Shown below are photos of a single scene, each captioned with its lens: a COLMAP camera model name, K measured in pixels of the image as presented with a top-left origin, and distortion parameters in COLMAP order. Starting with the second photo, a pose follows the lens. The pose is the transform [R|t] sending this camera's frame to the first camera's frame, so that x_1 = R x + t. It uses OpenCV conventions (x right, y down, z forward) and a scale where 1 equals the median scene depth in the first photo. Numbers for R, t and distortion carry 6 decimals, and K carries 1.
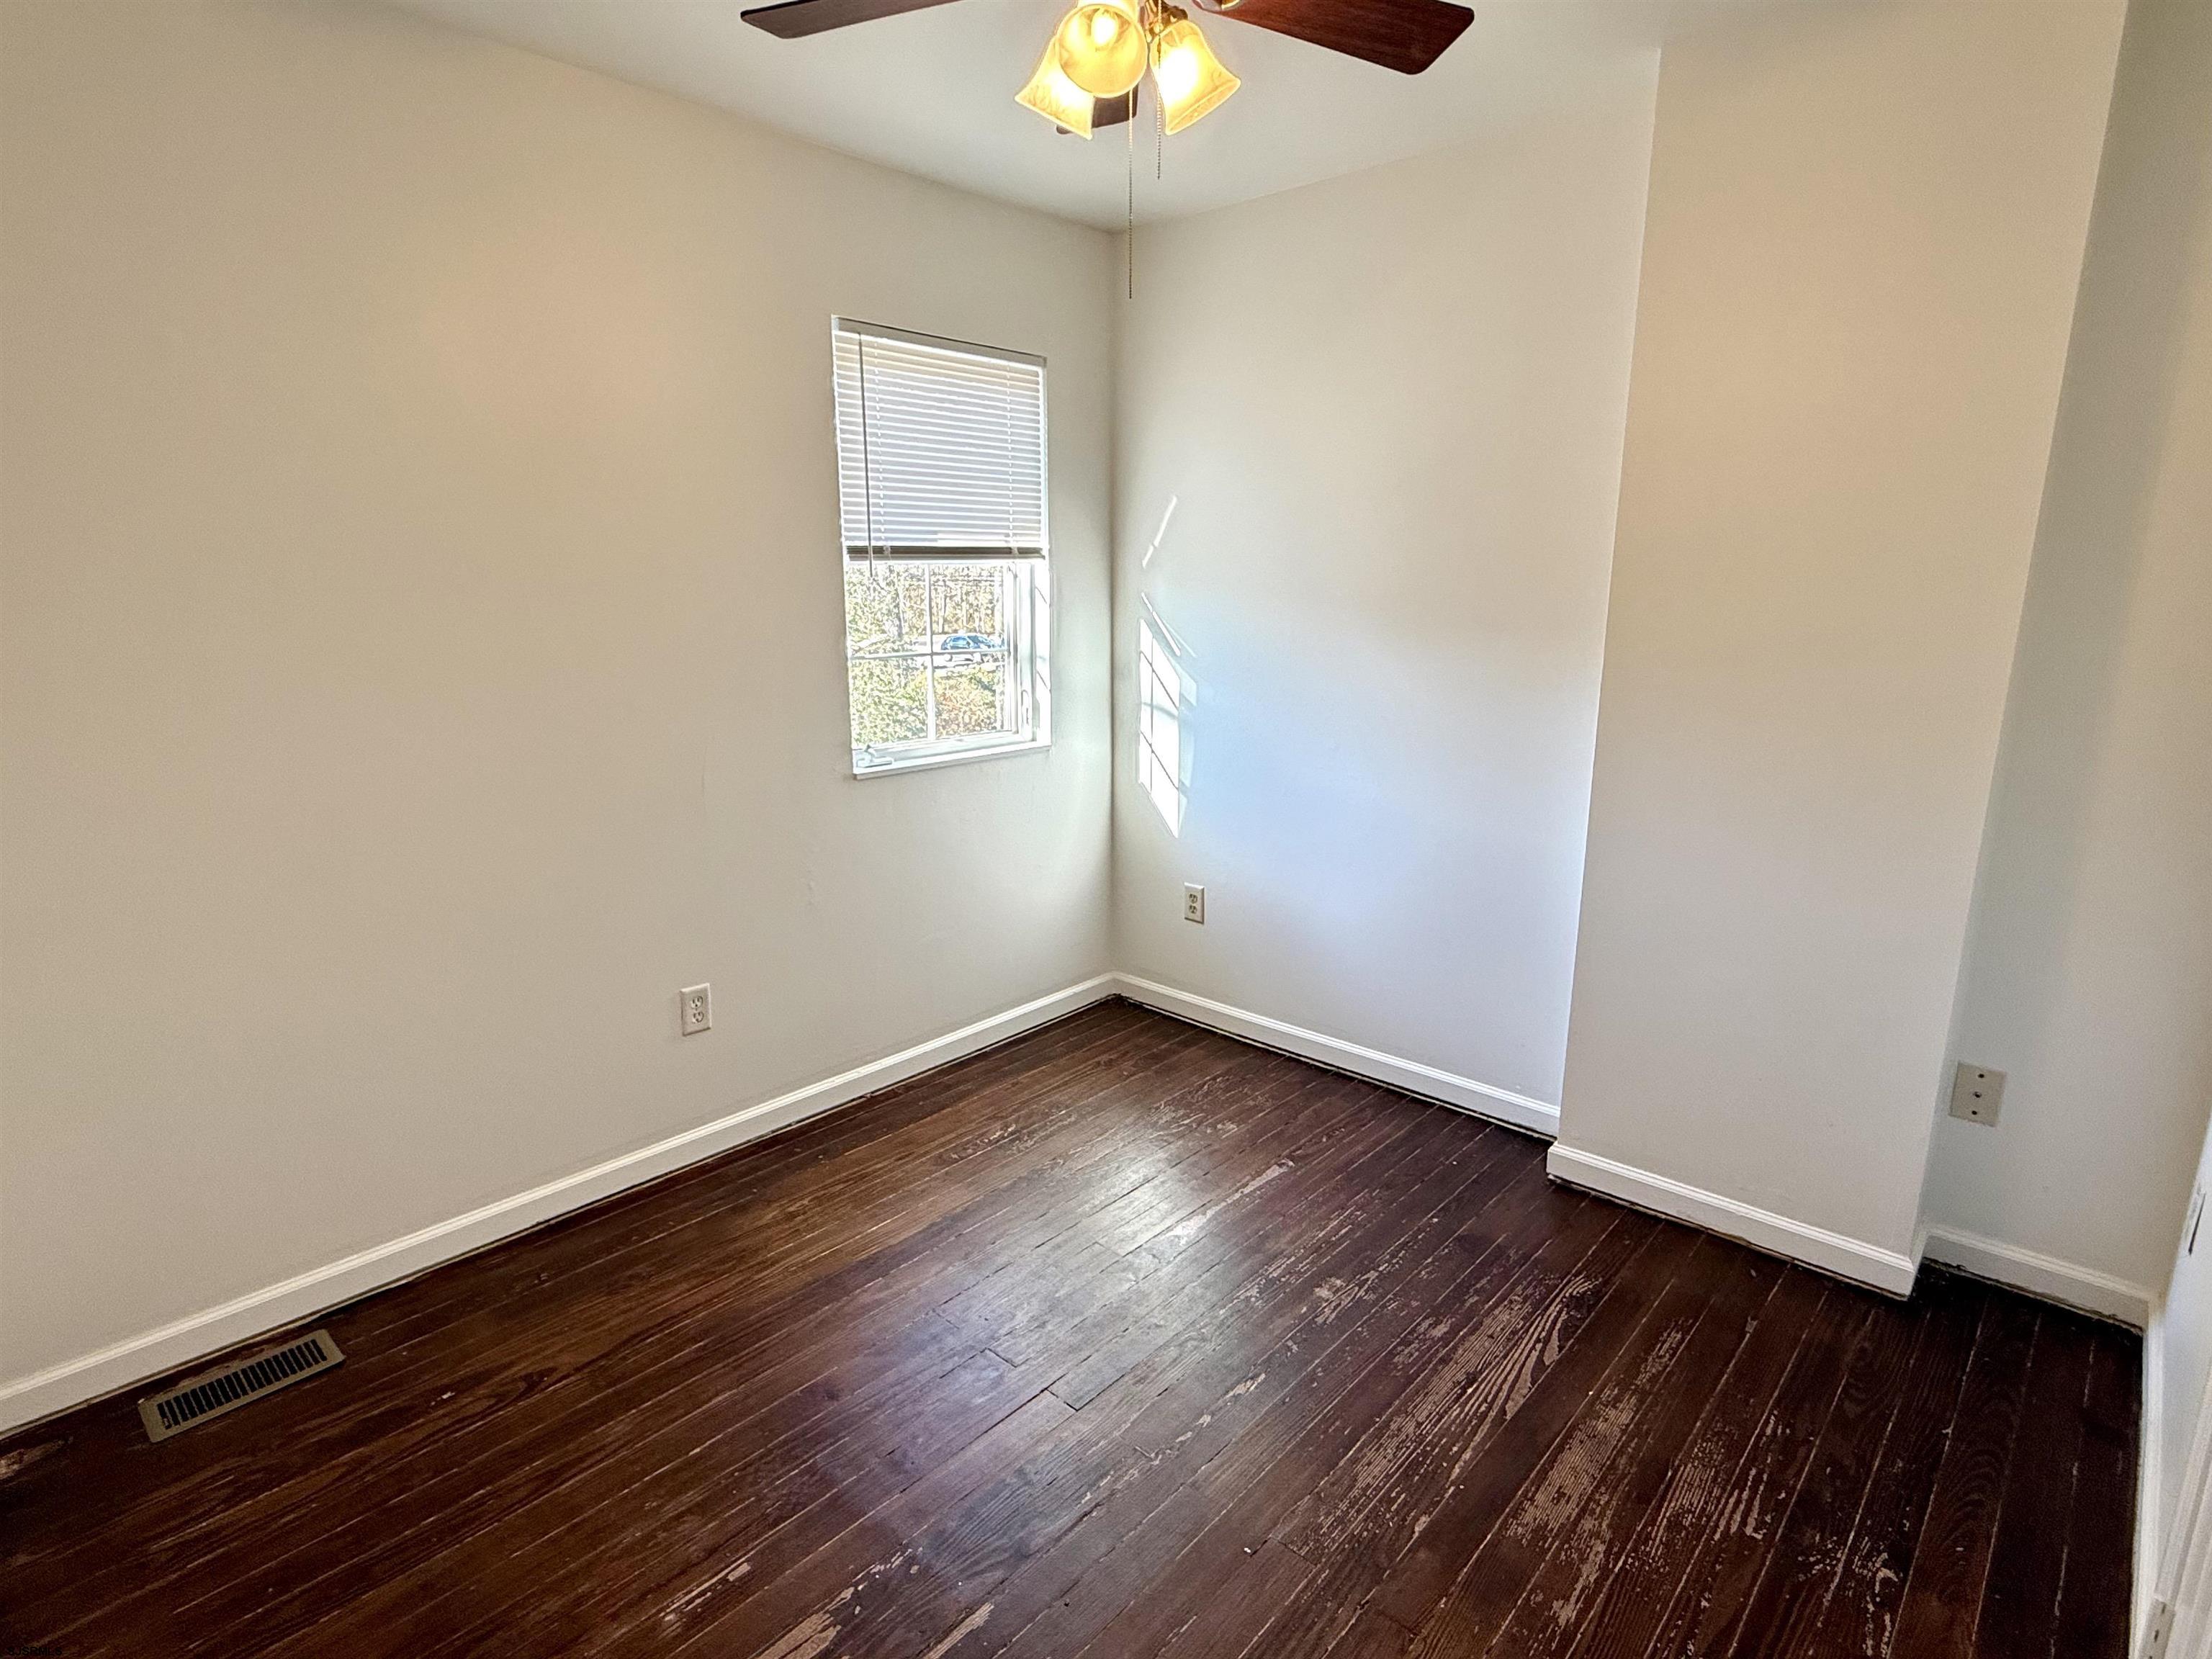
lens RADIAL K [[1137.6, 0, 1106.0], [0, 1137.6, 829.5], [0, 0, 1]] dist [0.002266, 0.000796]
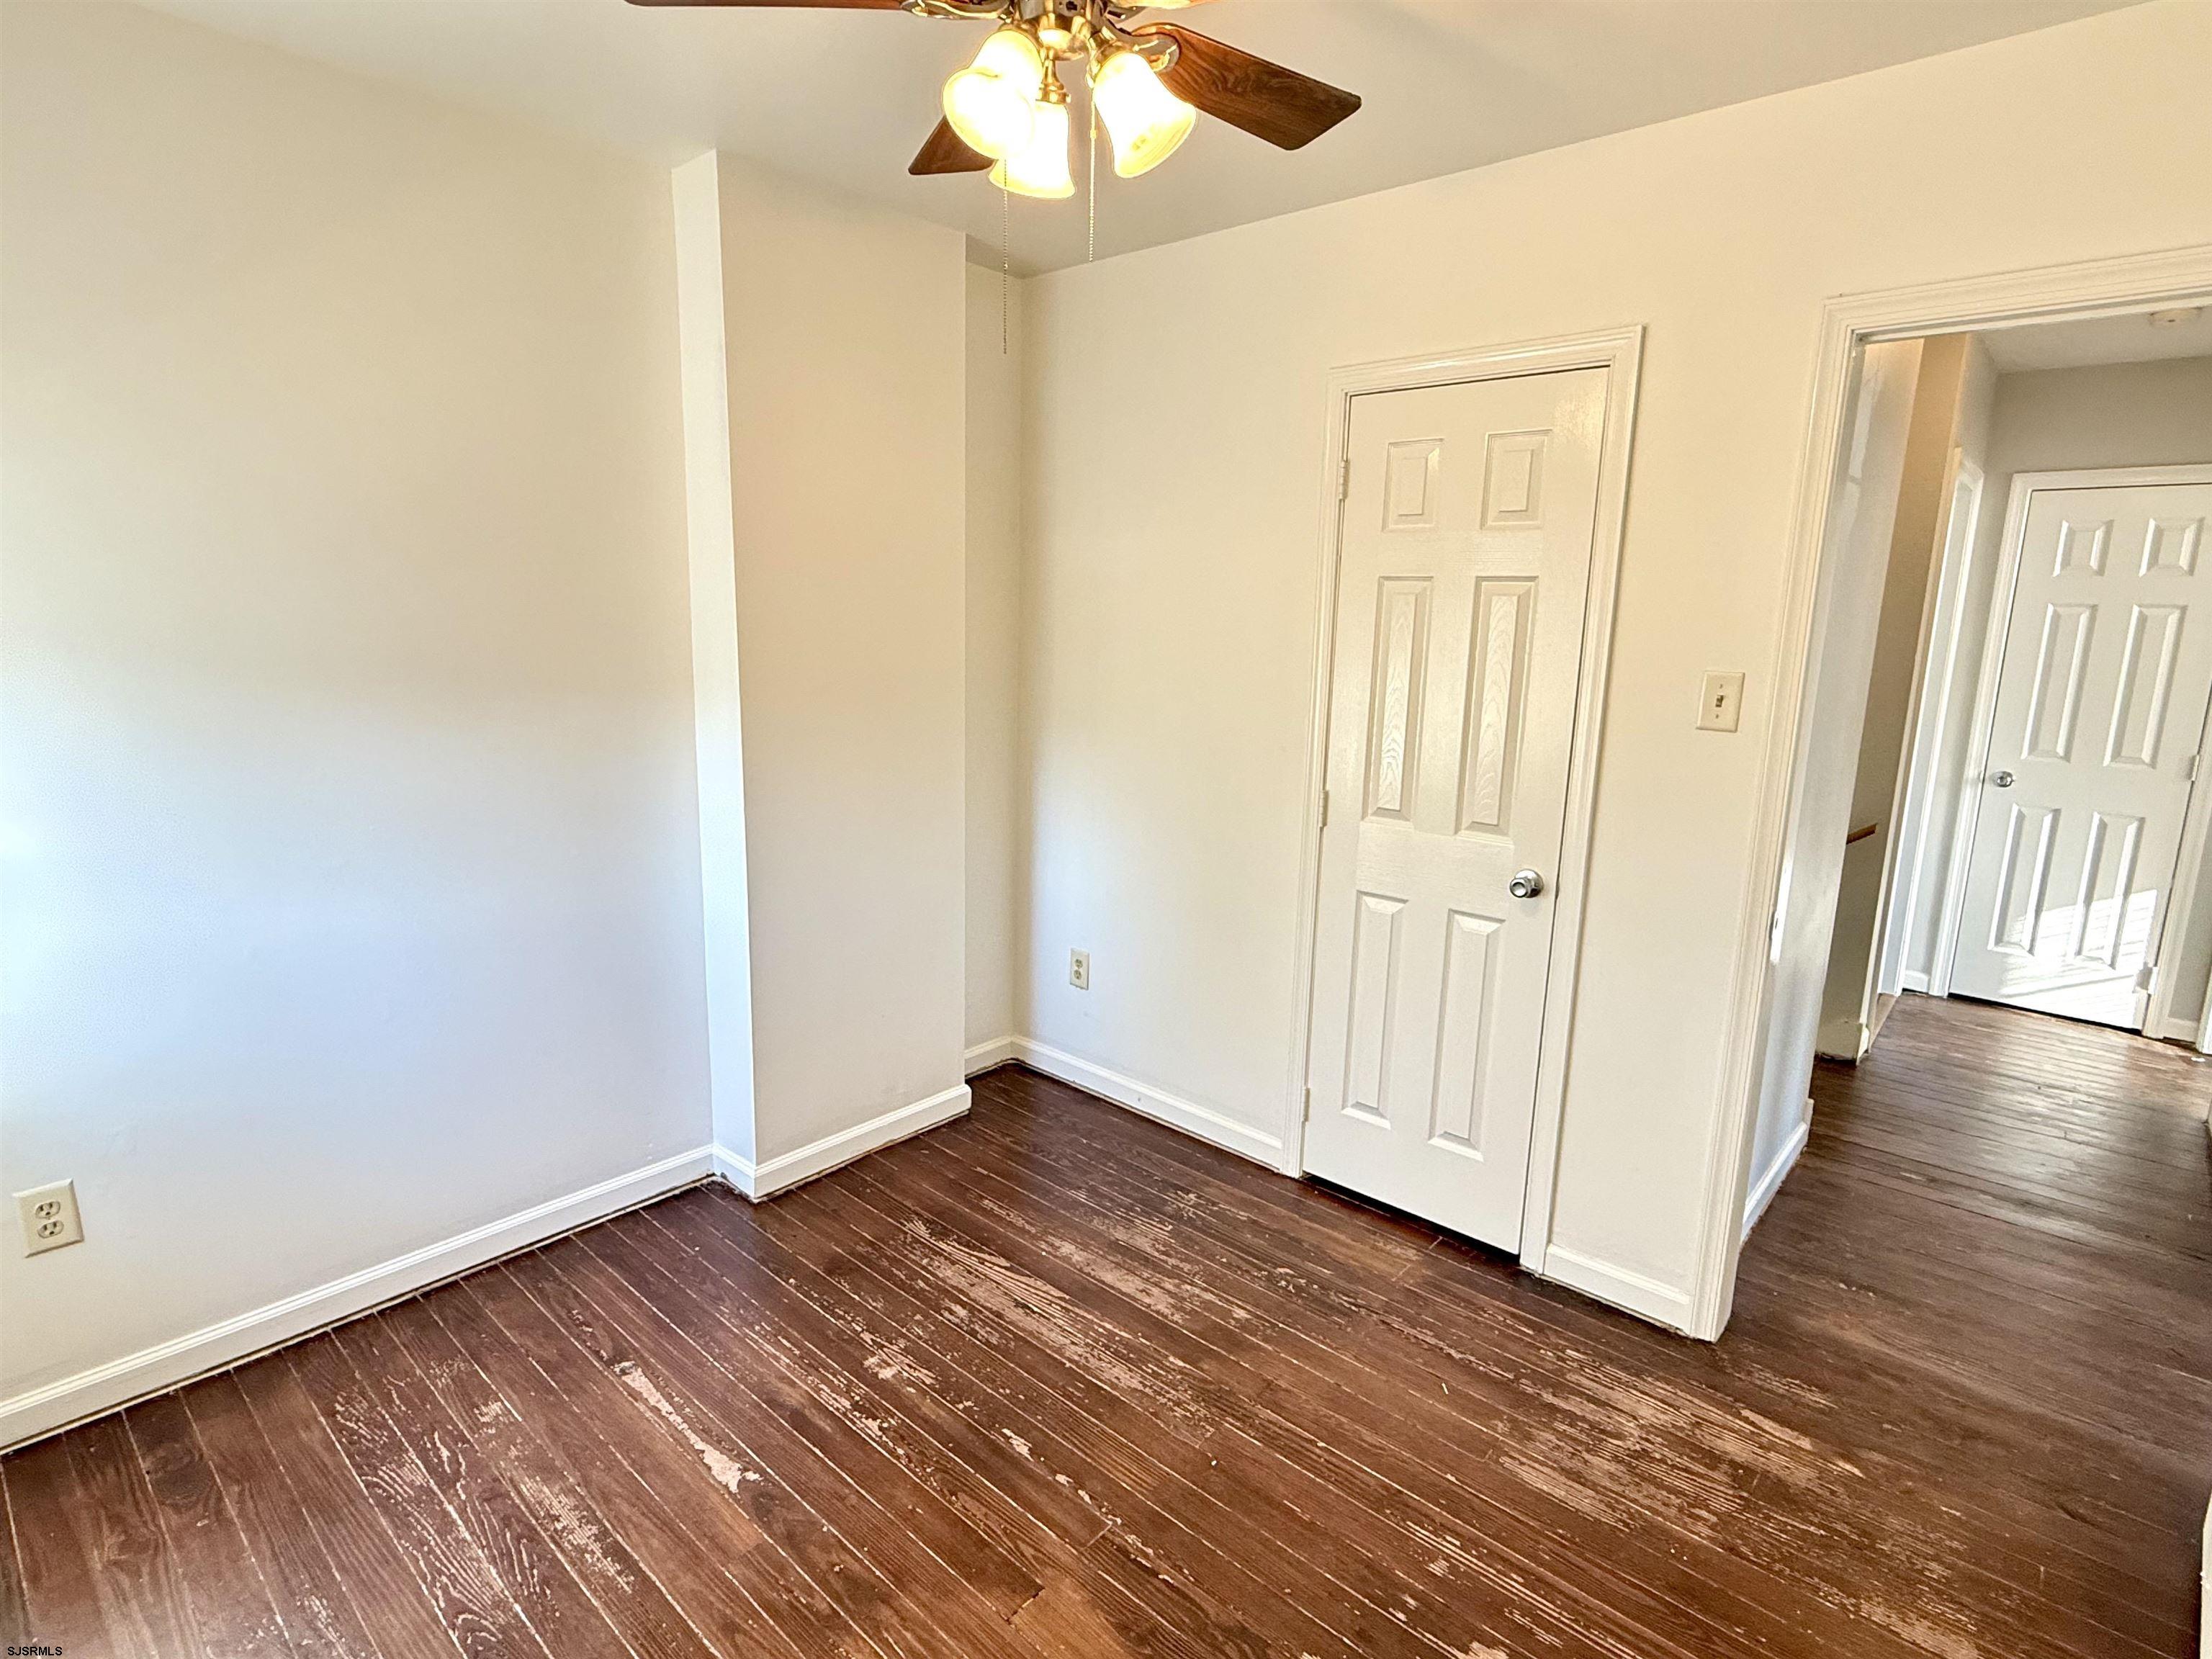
lens RADIAL K [[1137.6, 0, 1106.0], [0, 1137.6, 829.5], [0, 0, 1]] dist [0.002266, 0.000796]
pose [[-0.017050, -0.188392, 0.981946, -0.689703], [0.199772, 0.961644, 0.187966, -0.183560], [-0.979694, 0.199370, 0.021239, 0.727292]]
